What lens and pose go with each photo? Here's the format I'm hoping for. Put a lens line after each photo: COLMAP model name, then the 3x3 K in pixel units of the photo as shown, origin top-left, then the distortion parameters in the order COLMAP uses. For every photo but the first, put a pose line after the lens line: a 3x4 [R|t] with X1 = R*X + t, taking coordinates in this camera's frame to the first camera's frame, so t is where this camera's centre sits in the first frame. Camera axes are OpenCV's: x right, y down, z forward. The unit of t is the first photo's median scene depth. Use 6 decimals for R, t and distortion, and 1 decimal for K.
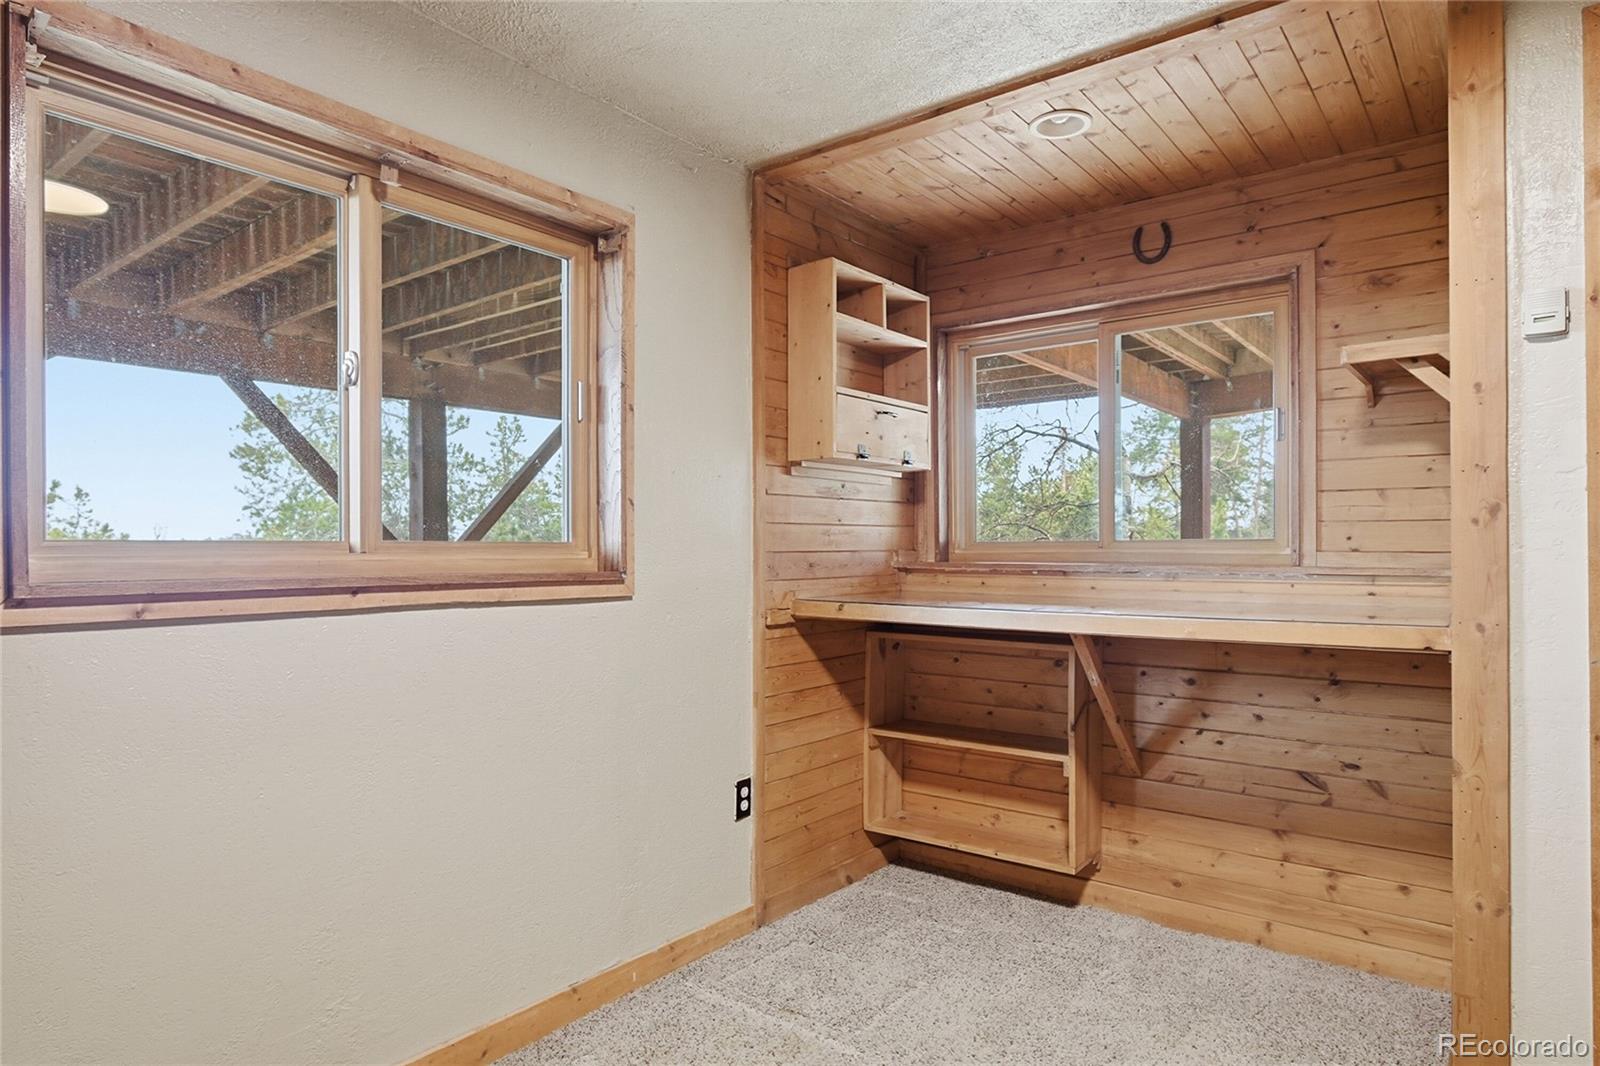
lens RADIAL K [[927.1, 0, 803.7], [0, 927.1, 550.5], [0, 0, 1]] dist [0.006778, 0.000693]
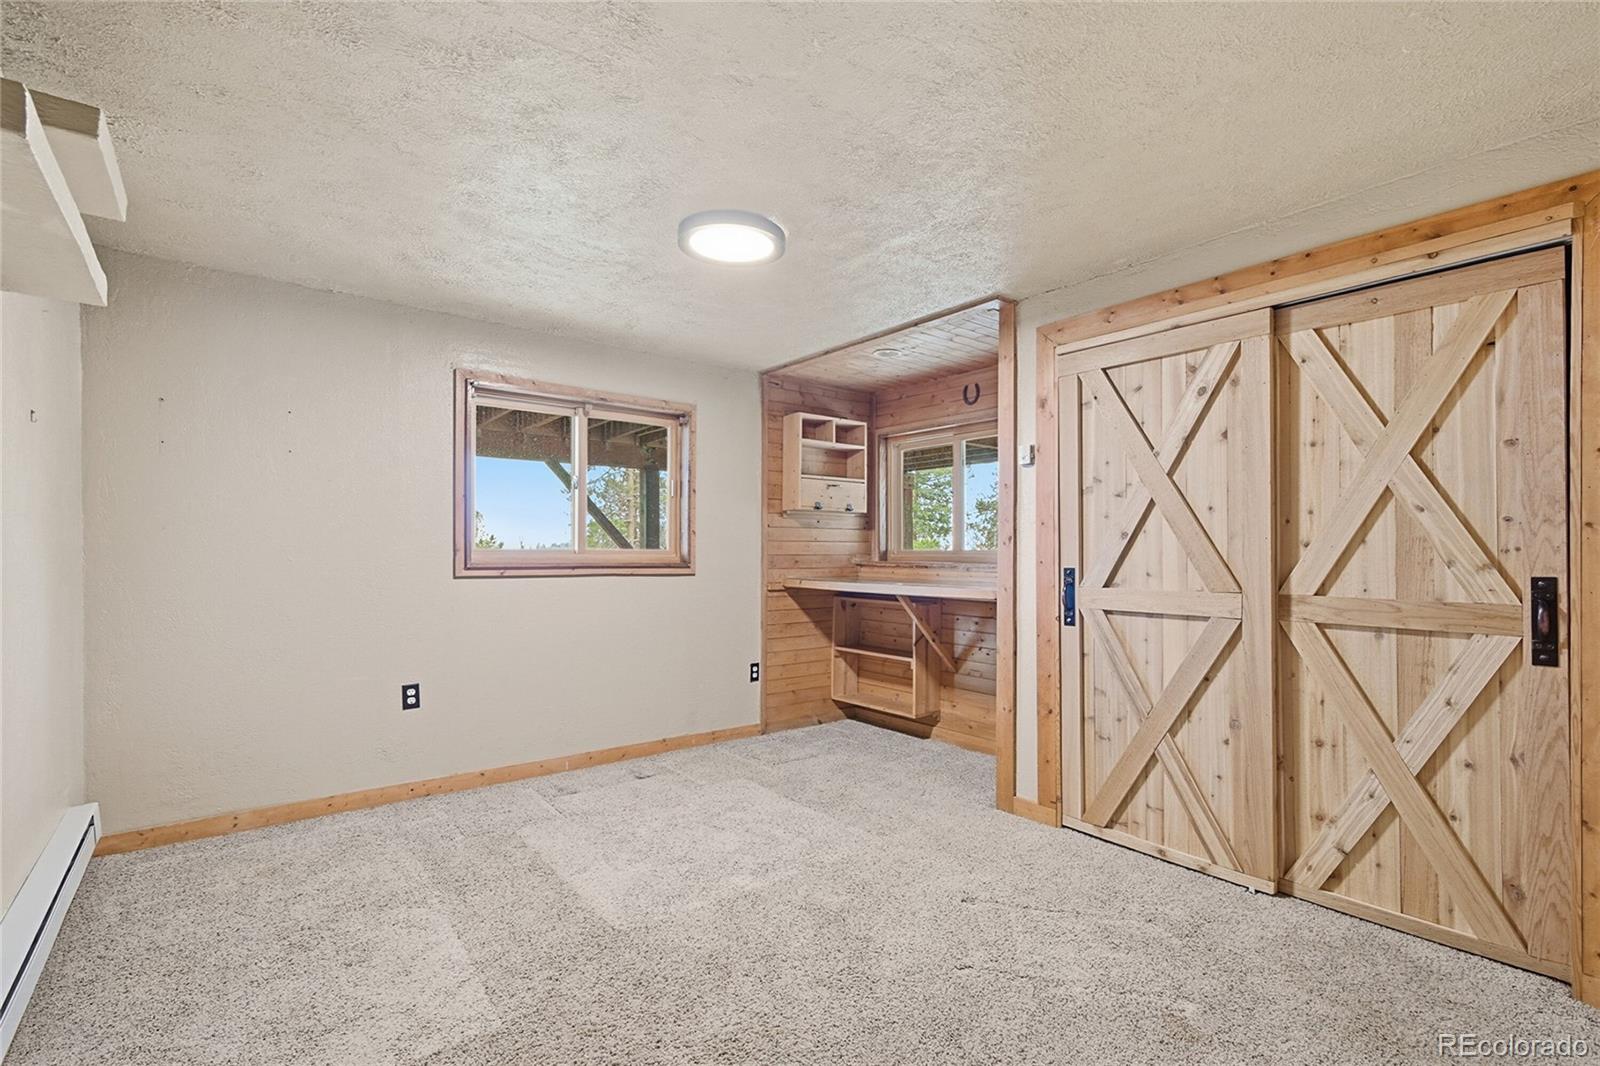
lens RADIAL K [[726.6, 0, 804.4], [0, 726.6, 550.1], [0, 0, 1]] dist [0.011641, -0.006032]
pose [[0.971771, 0.006262, -0.235842, 0.419521], [-0.007566, 0.999961, -0.004626, -0.001801], [0.235803, 0.006280, 0.971780, -0.560123]]
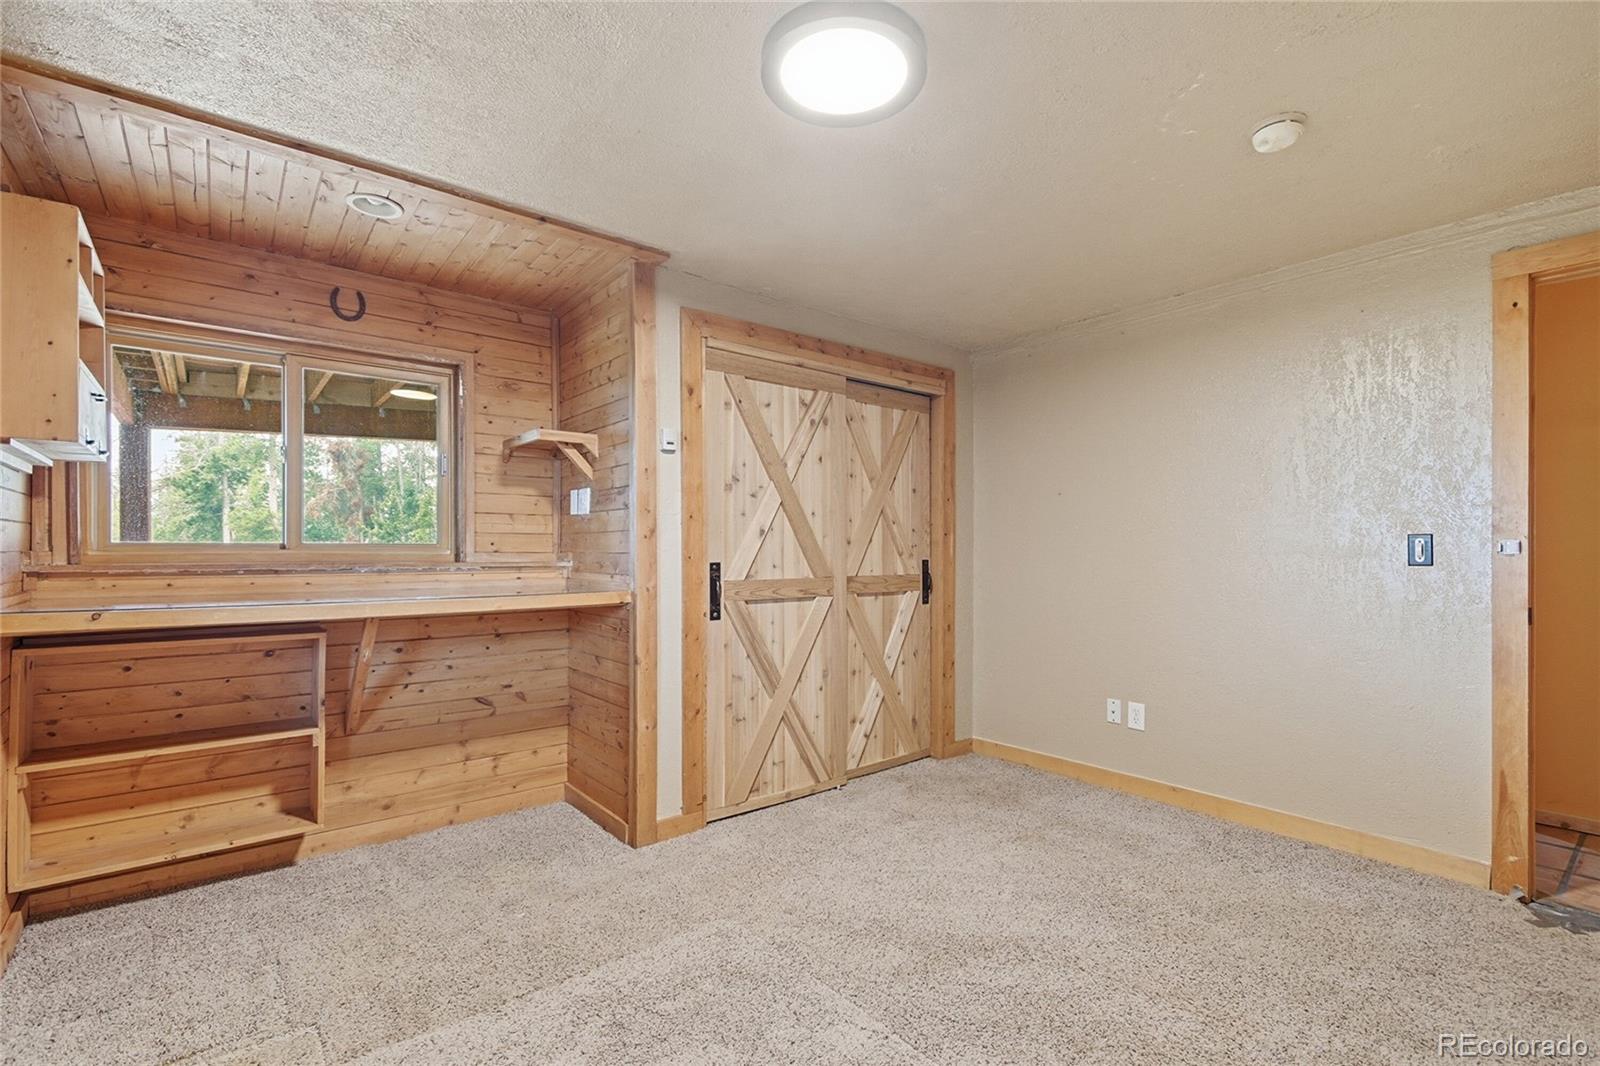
lens RADIAL K [[726.6, 0, 804.4], [0, 726.6, 550.1], [0, 0, 1]] dist [0.011641, -0.006032]
pose [[0.220884, 0.003648, 0.975293, -0.467519], [0.000884, 0.999992, -0.003940, 0.002295], [-0.975300, 0.001732, 0.220879, 0.200512]]
